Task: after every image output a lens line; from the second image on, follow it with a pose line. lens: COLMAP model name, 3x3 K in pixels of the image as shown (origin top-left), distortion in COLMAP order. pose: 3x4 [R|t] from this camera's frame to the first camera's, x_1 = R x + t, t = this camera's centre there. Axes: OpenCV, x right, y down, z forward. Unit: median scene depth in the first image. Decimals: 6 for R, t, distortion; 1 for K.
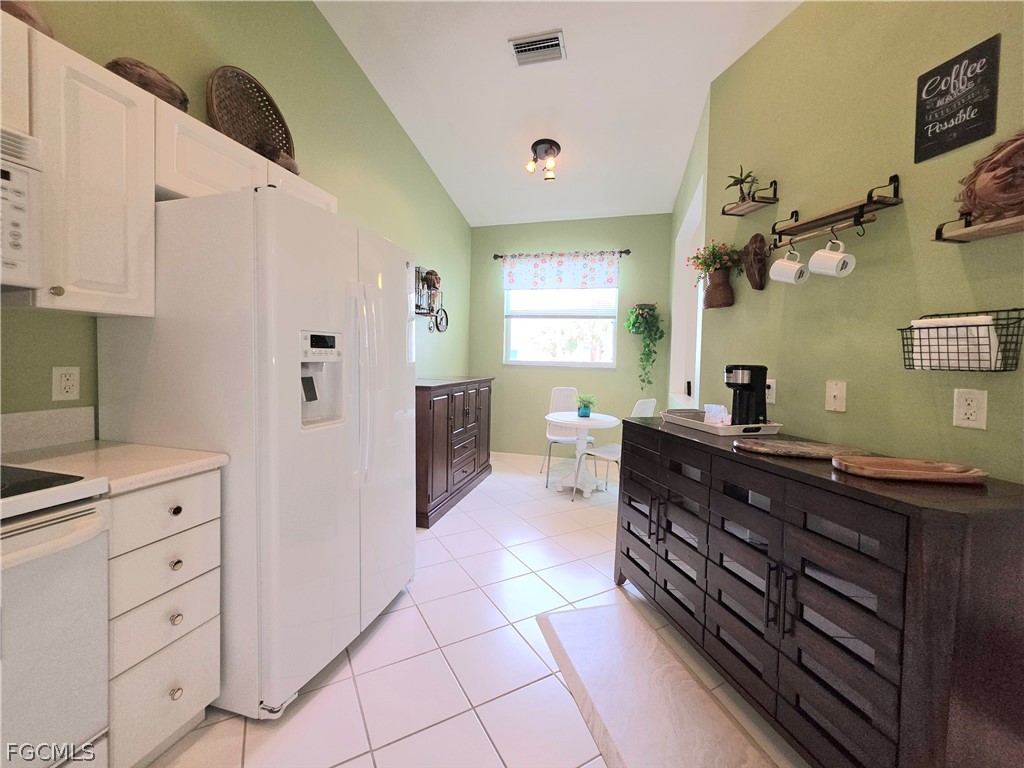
lens RADIAL K [[410.9, 0, 511.2], [0, 410.9, 369.9], [0, 0, 1]] dist [0.000400, -0.000076]
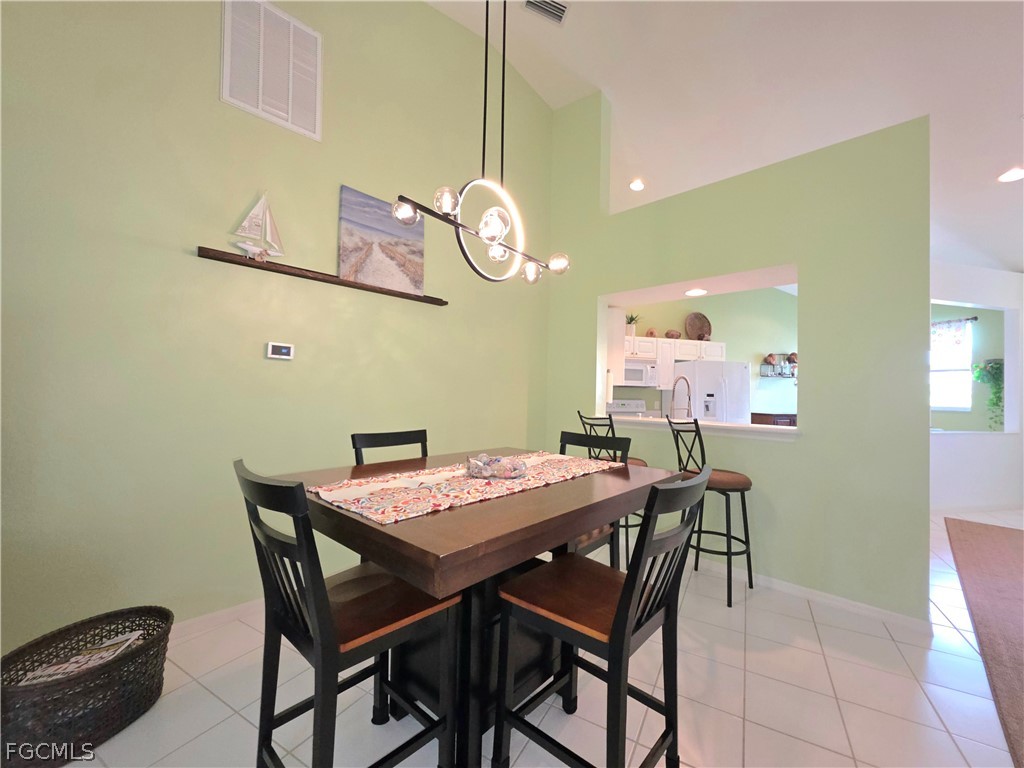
lens RADIAL K [[411.2, 0, 509.3], [0, 411.2, 387.6], [0, 0, 1]] dist [0.000890, 0.000003]
pose [[0.507608, -0.023333, -0.861272, 1.967049], [-0.035309, 0.998230, -0.047853, 0.112798], [0.860864, 0.054701, 0.505886, -2.652768]]
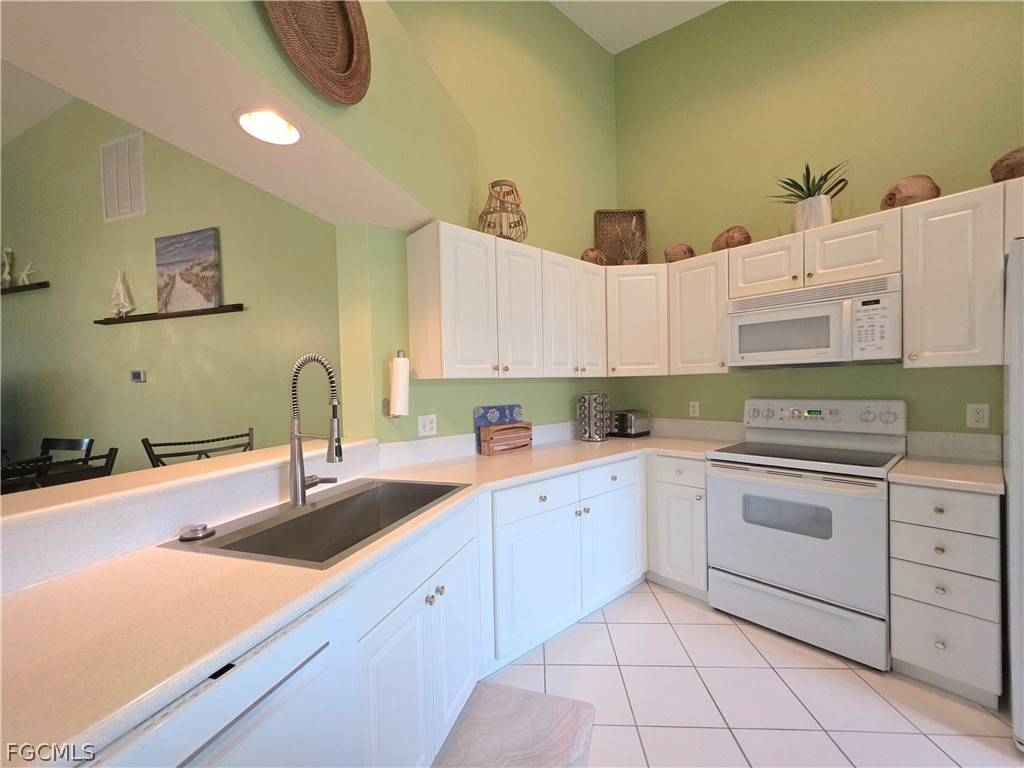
lens RADIAL K [[411.2, 0, 509.3], [0, 411.2, 387.6], [0, 0, 1]] dist [0.000890, 0.000003]
pose [[-0.537370, -0.004649, -0.843334, 0.924490], [-0.011942, 0.999926, 0.002097, -0.045244], [0.843262, 0.011198, -0.537386, 0.428071]]
